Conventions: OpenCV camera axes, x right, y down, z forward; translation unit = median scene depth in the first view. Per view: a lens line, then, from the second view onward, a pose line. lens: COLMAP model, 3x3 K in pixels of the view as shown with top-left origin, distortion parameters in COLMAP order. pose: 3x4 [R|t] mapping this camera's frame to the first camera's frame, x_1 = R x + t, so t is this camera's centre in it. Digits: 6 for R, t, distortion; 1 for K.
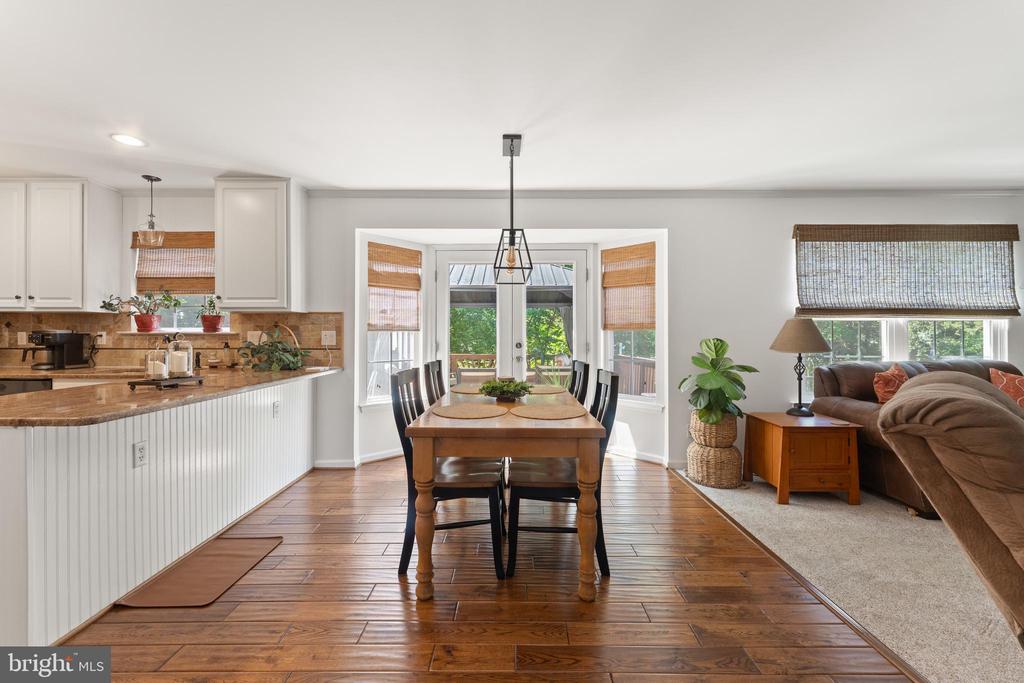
lens RADIAL K [[410.2, 0, 511.9], [0, 410.2, 336.6], [0, 0, 1]] dist [-0.000957, -0.000001]
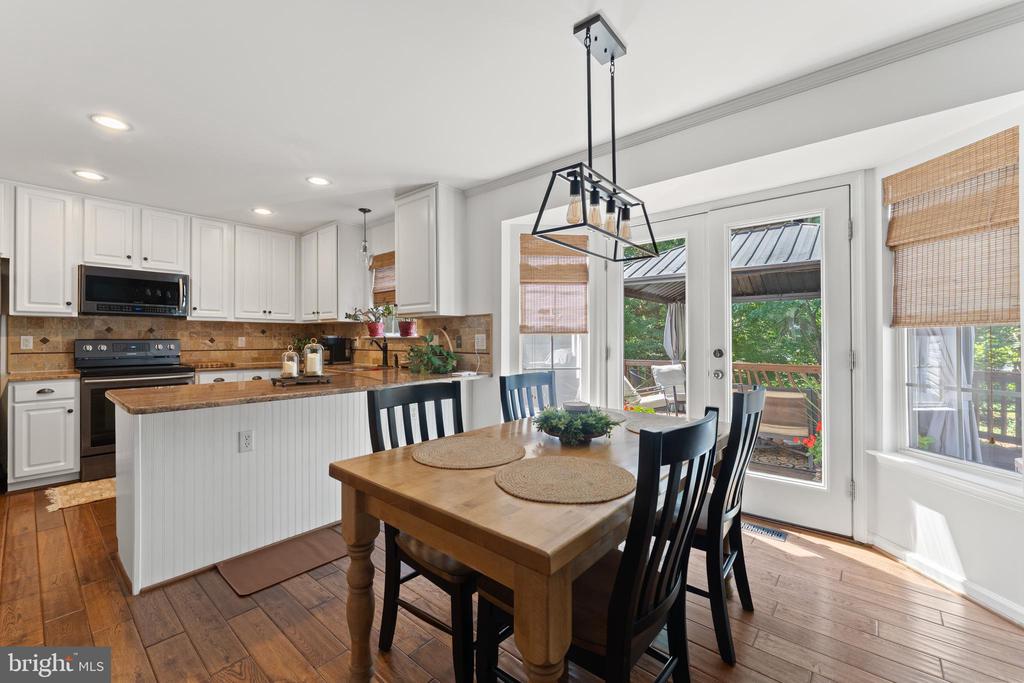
lens RADIAL K [[418.2, 0, 510.4], [0, 418.2, 337.3], [0, 0, 1]] dist [0.000301, -0.000345]
pose [[0.758111, -0.005497, -0.652103, 0.239069], [0.001327, 0.999975, -0.006886, 0.000047], [0.652124, 0.004355, 0.758099, 0.315436]]
